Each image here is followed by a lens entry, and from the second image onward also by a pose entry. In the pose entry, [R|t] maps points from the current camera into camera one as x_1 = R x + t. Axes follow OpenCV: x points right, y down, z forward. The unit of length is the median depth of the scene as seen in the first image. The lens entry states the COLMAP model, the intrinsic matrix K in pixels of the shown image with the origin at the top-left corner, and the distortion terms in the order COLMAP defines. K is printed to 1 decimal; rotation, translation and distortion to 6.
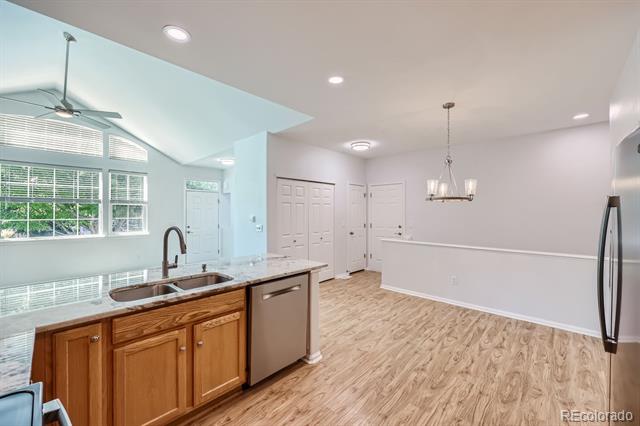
lens RADIAL K [[258.2, 0, 316.5], [0, 258.2, 214.3], [0, 0, 1]] dist [0.005545, 0.001103]
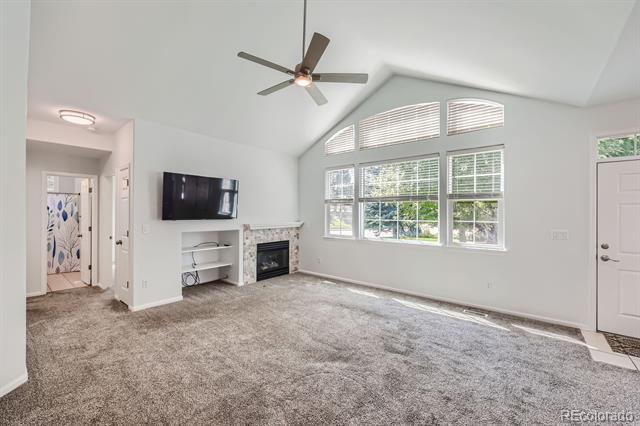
lens RADIAL K [[258.2, 0, 325.3], [0, 258.2, 213.0], [0, 0, 1]] dist [0.005545, 0.001103]
pose [[0.090208, -0.005370, -0.995908, -0.269981], [-0.013861, 0.999882, -0.006647, 0.006307], [0.995827, 0.014404, 0.090123, 1.213316]]
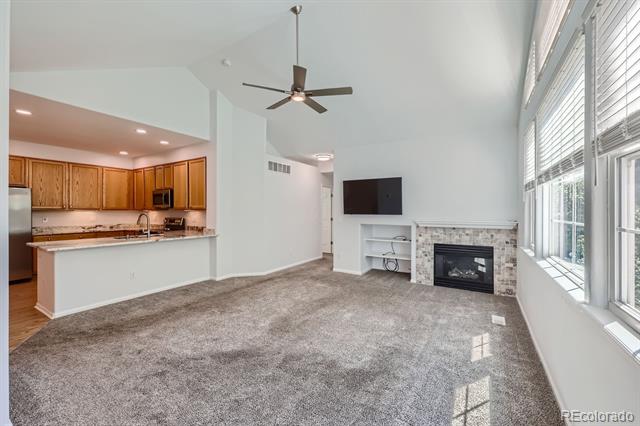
lens RADIAL K [[258.2, 0, 317.2], [0, 258.2, 212.5], [0, 0, 1]] dist [0.005545, 0.001103]
pose [[-0.980161, -0.001788, -0.198193, -1.050642], [-0.005112, 0.999855, 0.016260, 0.000874], [0.198135, 0.016951, -0.980028, 2.308486]]
